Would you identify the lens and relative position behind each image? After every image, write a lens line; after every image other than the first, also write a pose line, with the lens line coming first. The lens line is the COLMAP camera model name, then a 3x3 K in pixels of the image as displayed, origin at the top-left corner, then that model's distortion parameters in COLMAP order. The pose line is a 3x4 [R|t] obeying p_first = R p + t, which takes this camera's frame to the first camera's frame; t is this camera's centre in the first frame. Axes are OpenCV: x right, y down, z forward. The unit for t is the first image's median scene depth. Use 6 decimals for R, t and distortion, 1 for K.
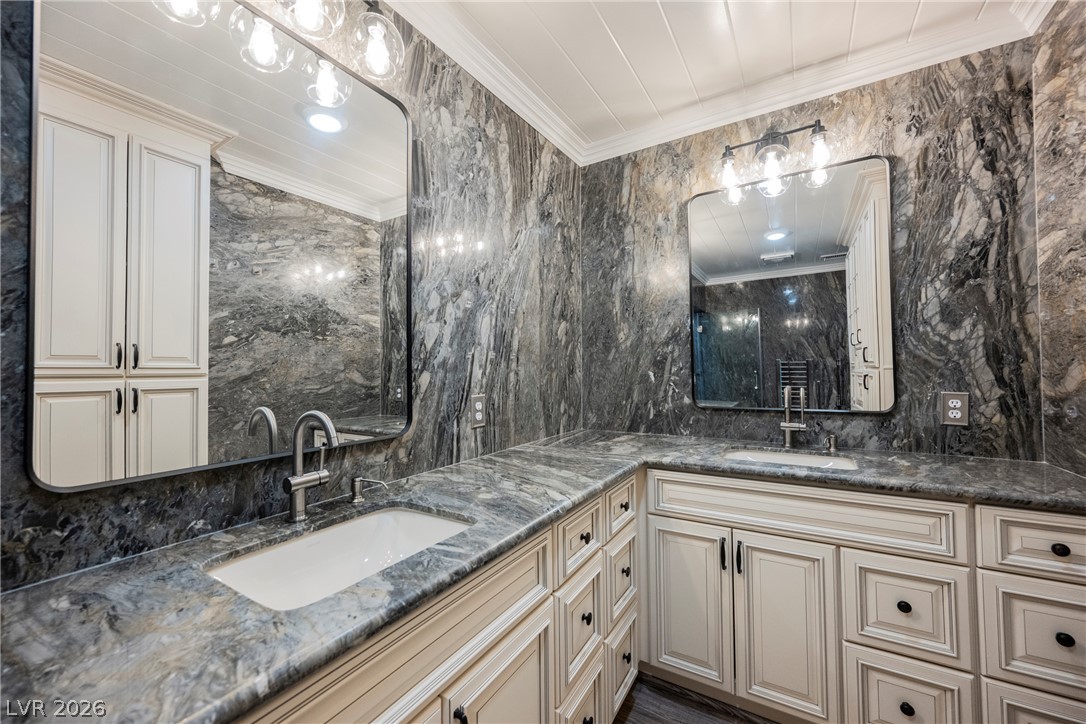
lens RADIAL K [[428.2, 0, 541.4], [0, 428.2, 360.6], [0, 0, 1]] dist [-0.001306, 0.000812]
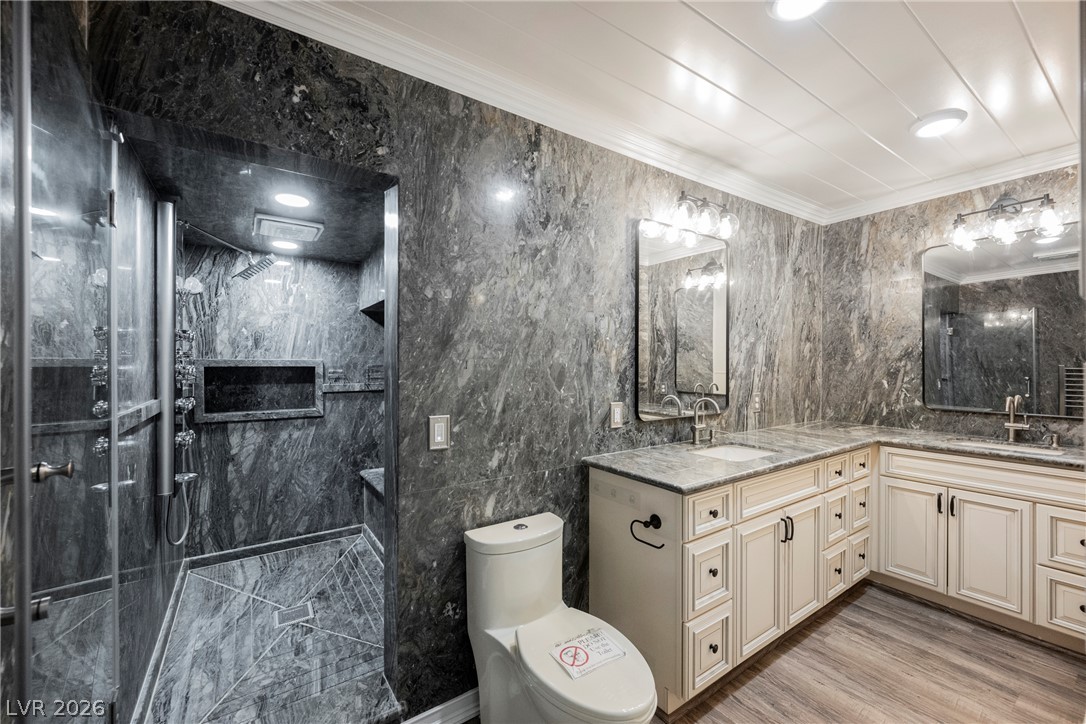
lens RADIAL K [[428.2, 0, 543.2], [0, 428.2, 363.3], [0, 0, 1]] dist [-0.001306, 0.000812]
pose [[0.910331, 0.012662, -0.413688, -0.181663], [-0.003814, 0.999746, 0.022206, -0.059185], [0.413864, -0.018637, 0.910148, -0.733238]]
